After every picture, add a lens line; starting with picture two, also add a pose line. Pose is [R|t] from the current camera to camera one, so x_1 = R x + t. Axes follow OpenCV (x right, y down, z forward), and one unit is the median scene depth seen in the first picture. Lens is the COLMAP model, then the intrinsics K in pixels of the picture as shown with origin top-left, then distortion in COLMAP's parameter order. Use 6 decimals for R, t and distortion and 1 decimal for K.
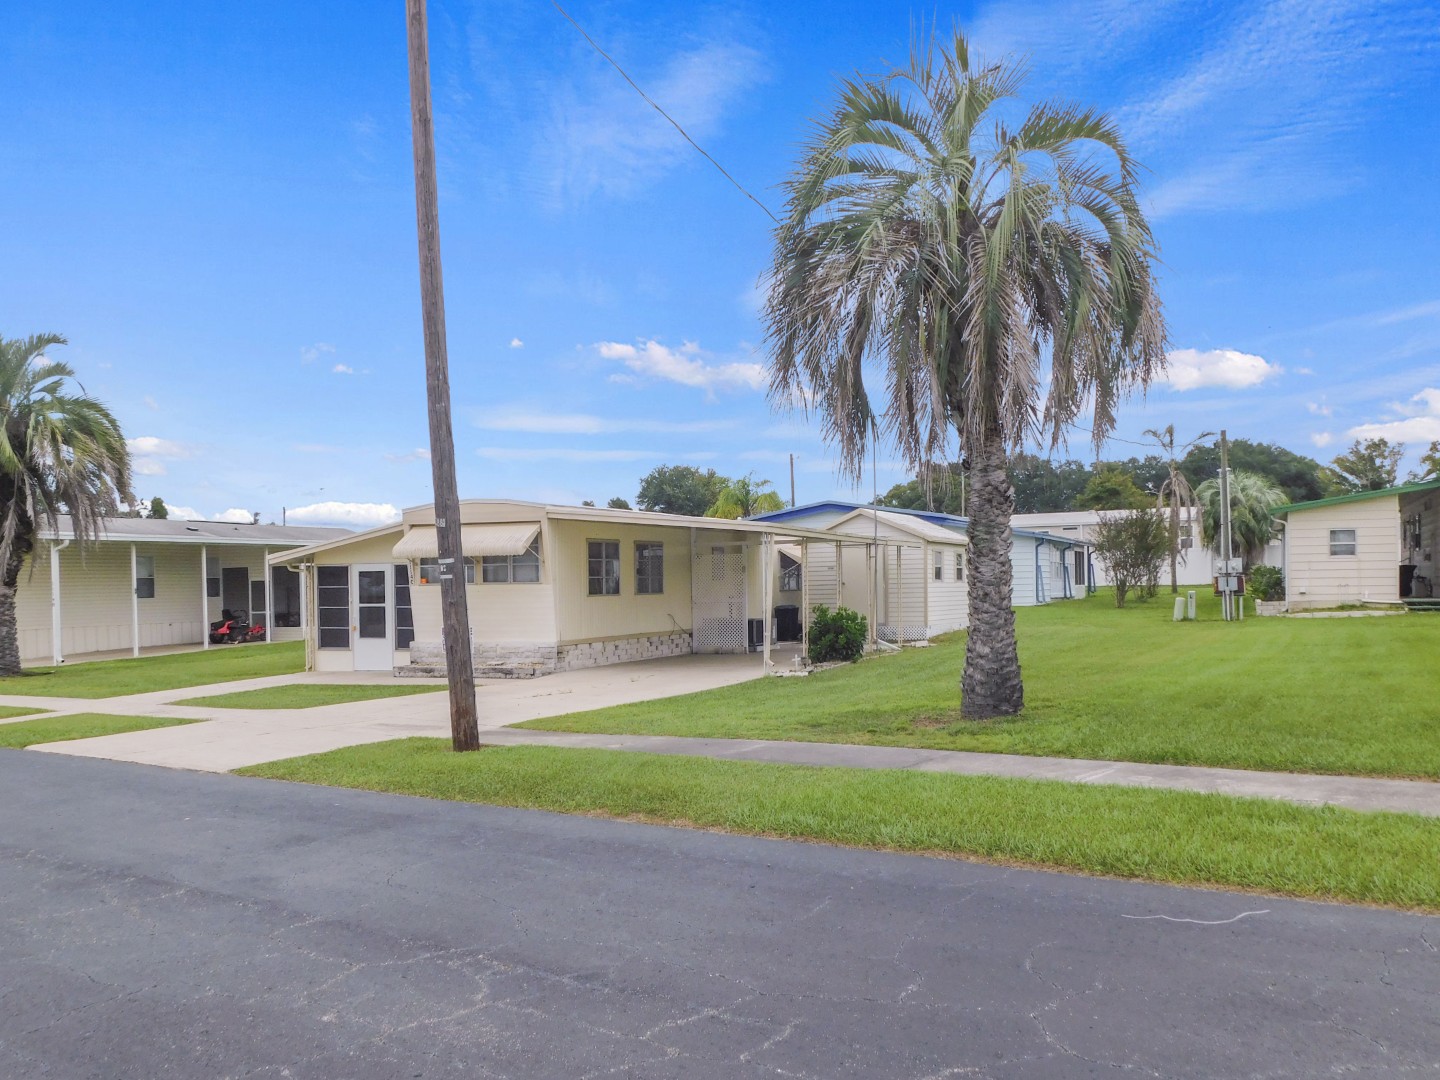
lens RADIAL K [[1282.9, 0, 722.0], [0, 1282.9, 595.2], [0, 0, 1]] dist [0.002015, -0.011617]
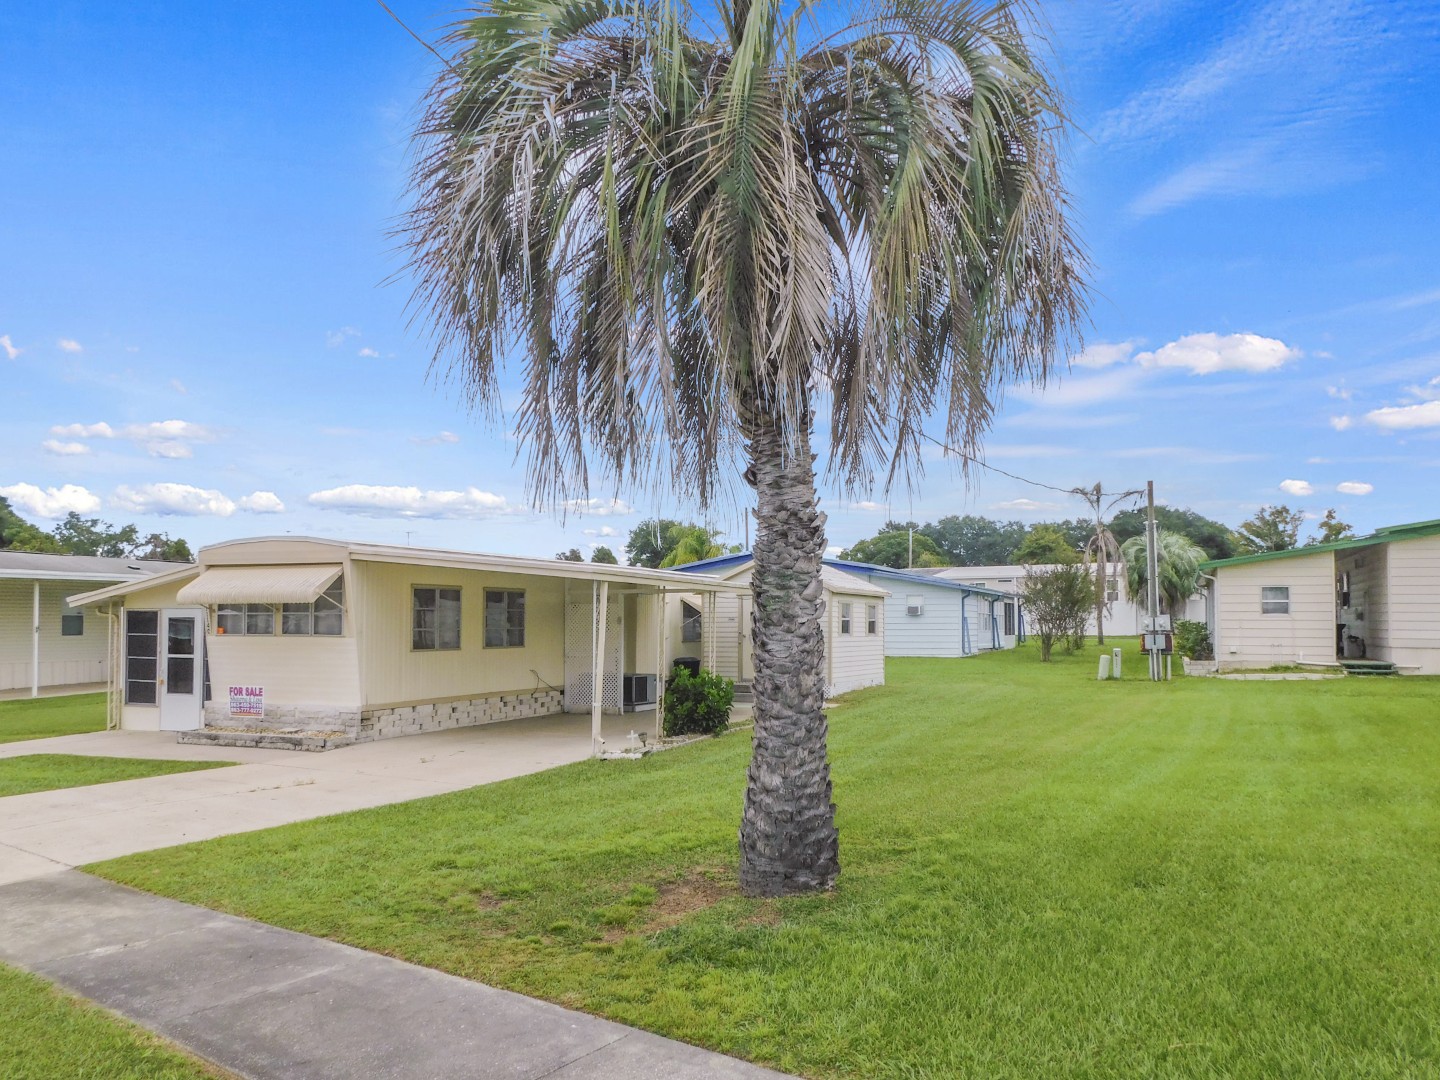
lens RADIAL K [[1094.1, 0, 719.2], [0, 1094.1, 584.8], [0, 0, 1]] dist [-0.002424, 0.010431]
pose [[0.999874, 0.015841, 0.001206, 0.082328], [-0.015773, 0.998910, -0.043927, -0.012260], [-0.001901, 0.043902, 0.999034, 0.222925]]
